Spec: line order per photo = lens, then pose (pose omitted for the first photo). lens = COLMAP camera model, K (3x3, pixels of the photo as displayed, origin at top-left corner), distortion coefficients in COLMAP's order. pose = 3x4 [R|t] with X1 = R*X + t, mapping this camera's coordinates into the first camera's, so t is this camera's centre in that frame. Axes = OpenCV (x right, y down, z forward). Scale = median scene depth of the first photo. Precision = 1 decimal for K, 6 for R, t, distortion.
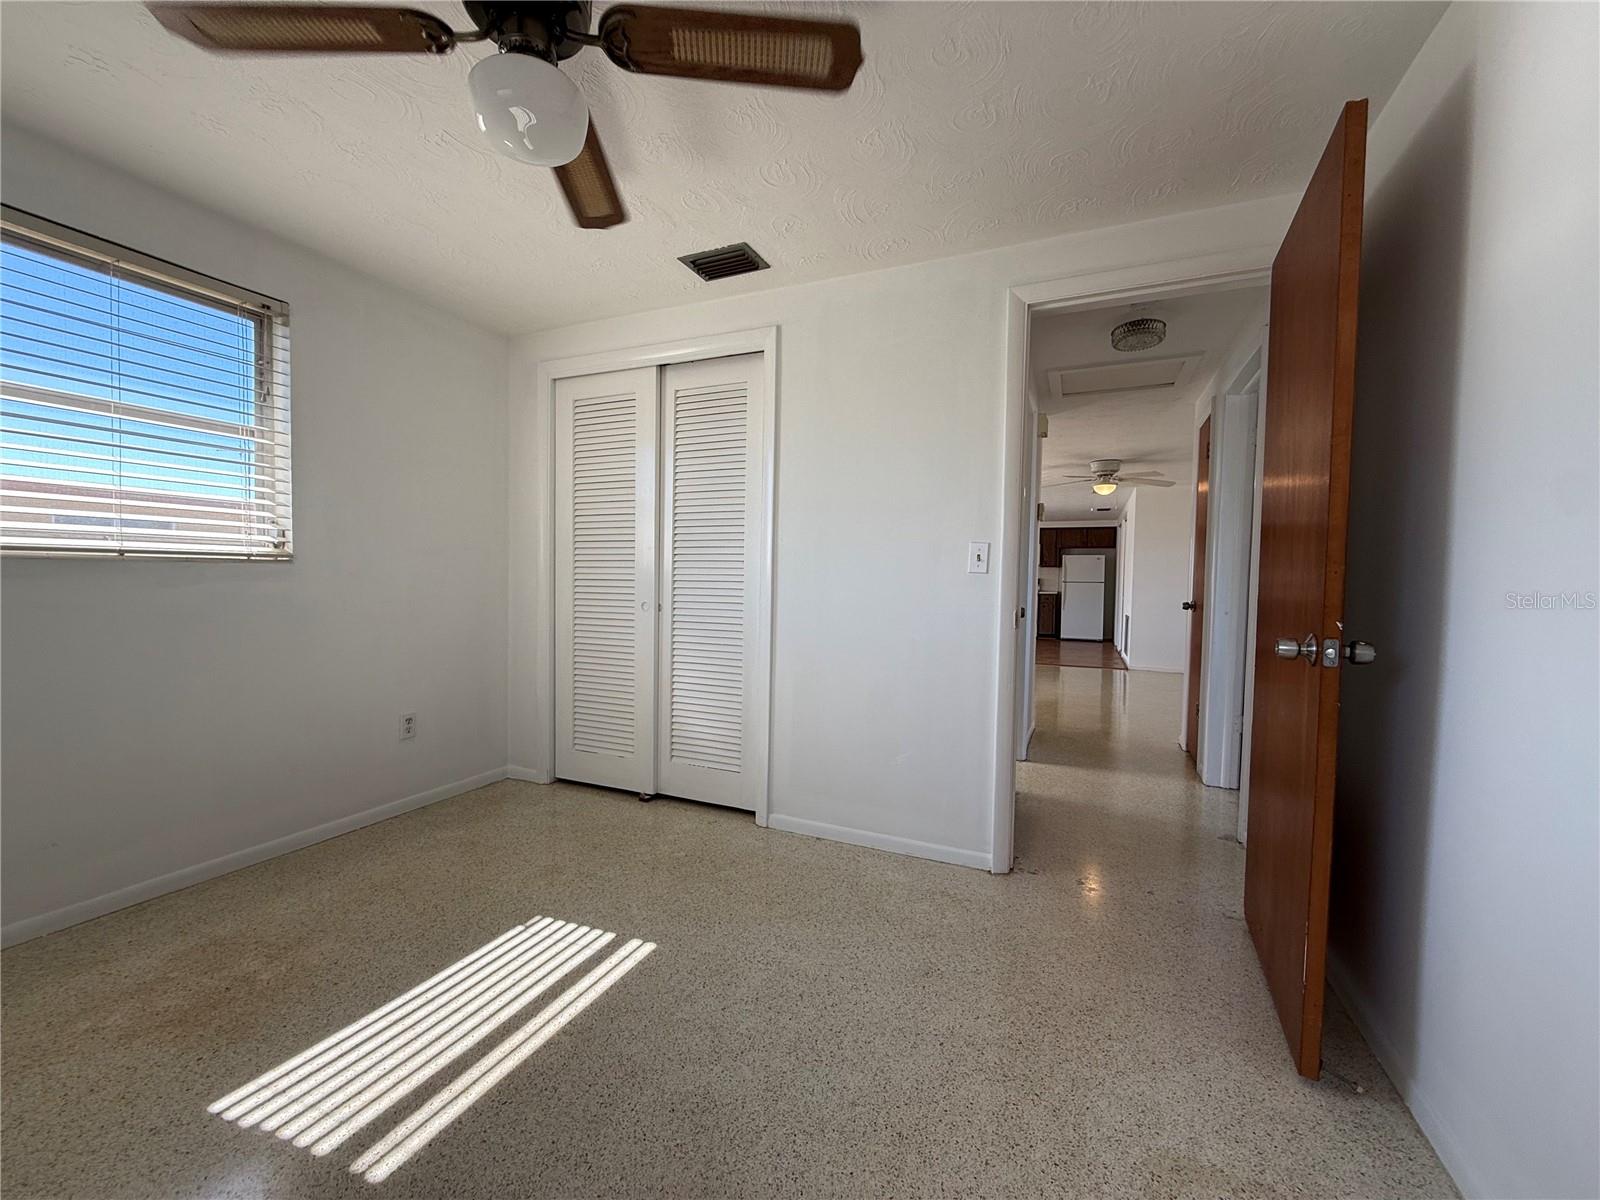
lens RADIAL K [[641.7, 0, 796.4], [0, 641.7, 599.3], [0, 0, 1]] dist [0.004471, 0.000233]
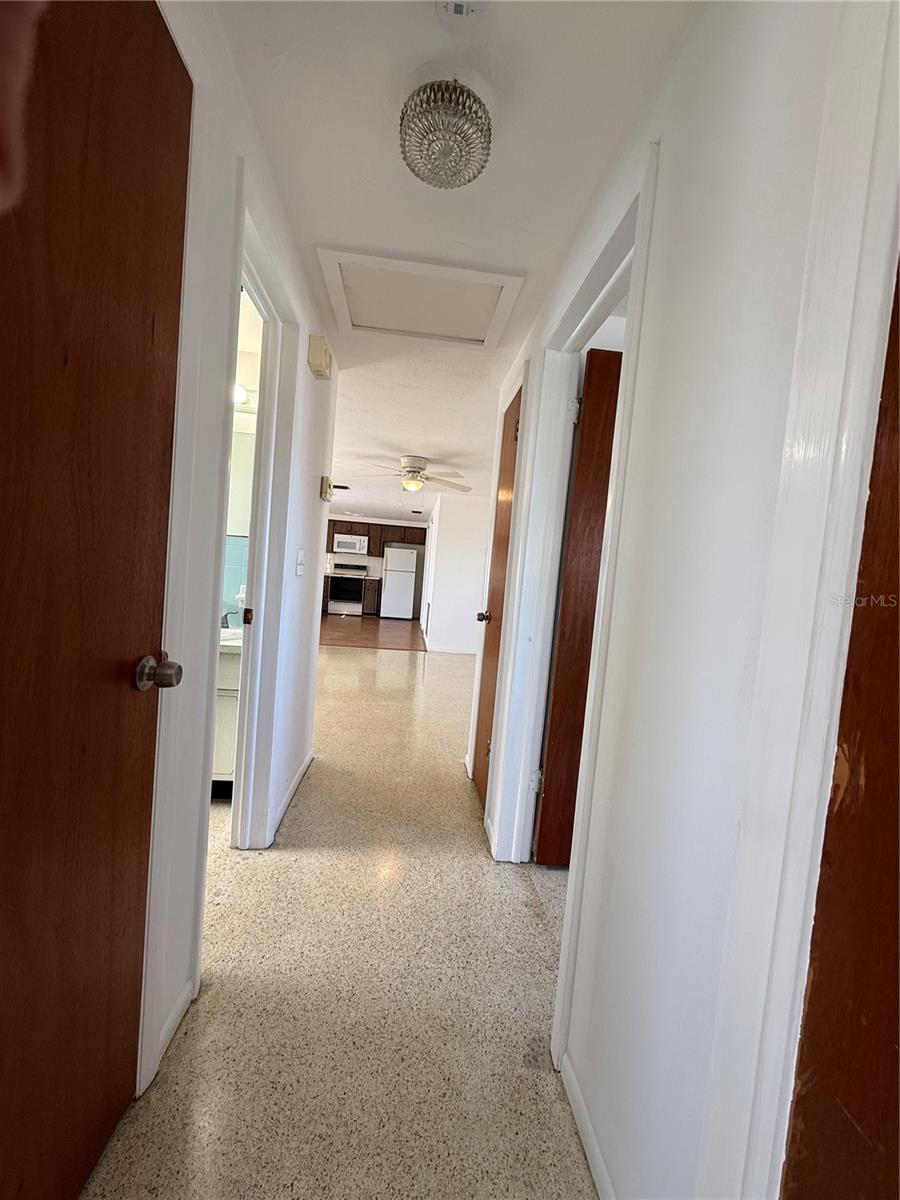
lens RADIAL K [[481.3, 0, 453.1], [0, 481.3, 599.5], [0, 0, 1]] dist [0.004471, 0.000233]
pose [[0.869565, 0.024528, 0.493209, 0.122360], [-0.049417, 0.998074, 0.037491, -0.017098], [-0.491340, -0.056974, 0.869103, 0.220230]]
